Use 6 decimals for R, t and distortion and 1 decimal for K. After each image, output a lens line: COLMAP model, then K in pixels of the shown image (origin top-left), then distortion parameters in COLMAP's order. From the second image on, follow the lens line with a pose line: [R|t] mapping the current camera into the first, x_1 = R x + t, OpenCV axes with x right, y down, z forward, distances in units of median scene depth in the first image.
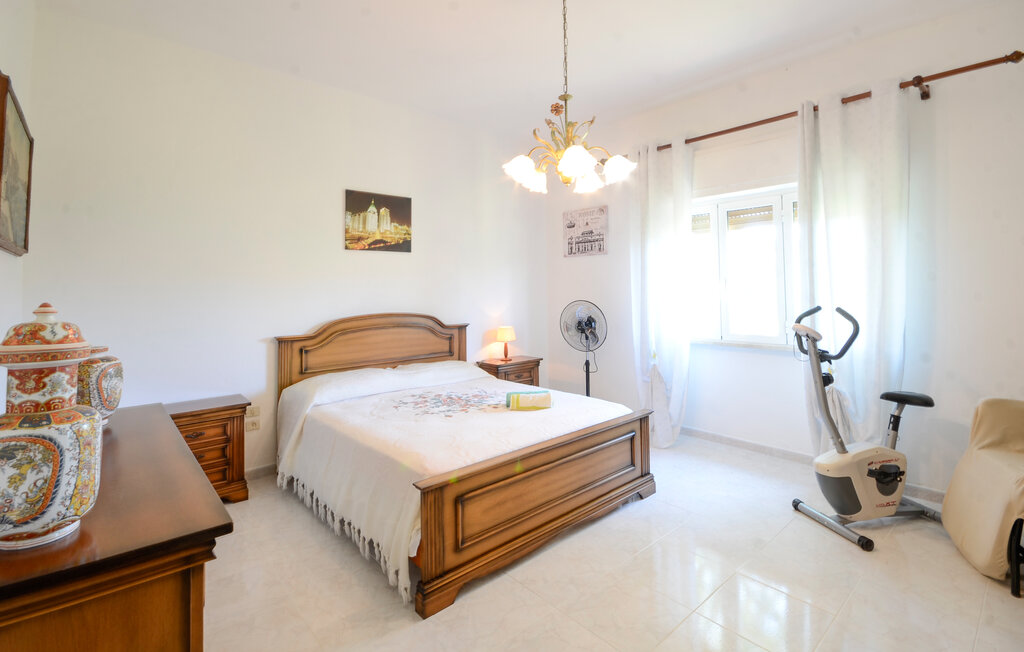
lens RADIAL K [[480.3, 0, 513.5], [0, 480.3, 258.9], [0, 0, 1]] dist [-0.000866, -0.000083]
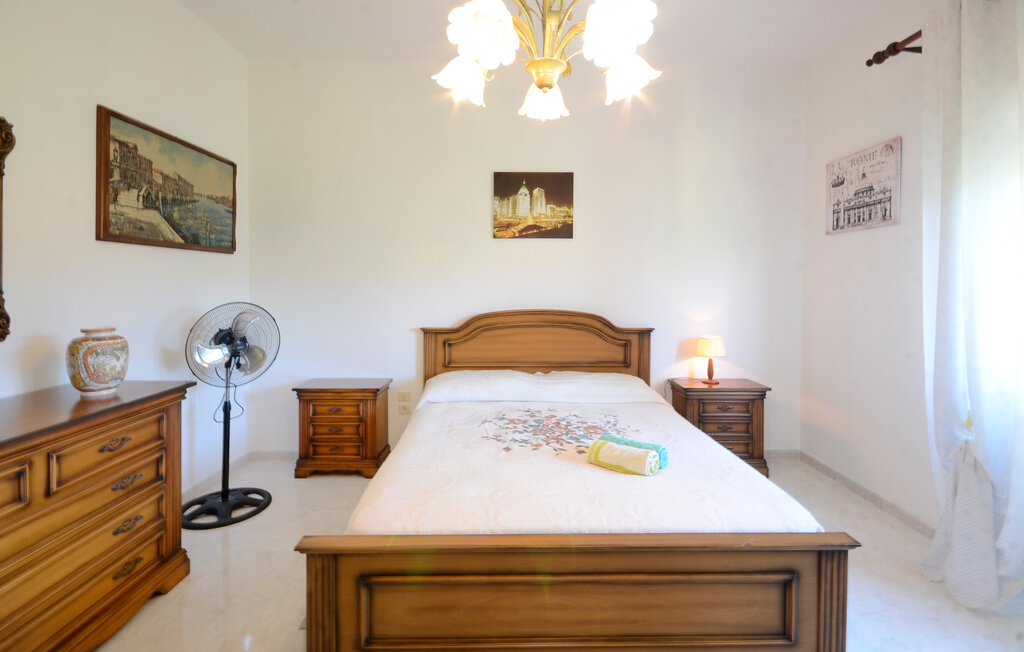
lens RADIAL K [[465.3, 0, 511.0], [0, 465.3, 281.5], [0, 0, 1]] dist [0.002013, 0.000140]
pose [[0.748834, 0.010500, -0.662675, 0.255874], [0.029611, 0.998346, 0.049280, 0.019505], [0.662096, -0.056525, 0.747284, 0.339820]]
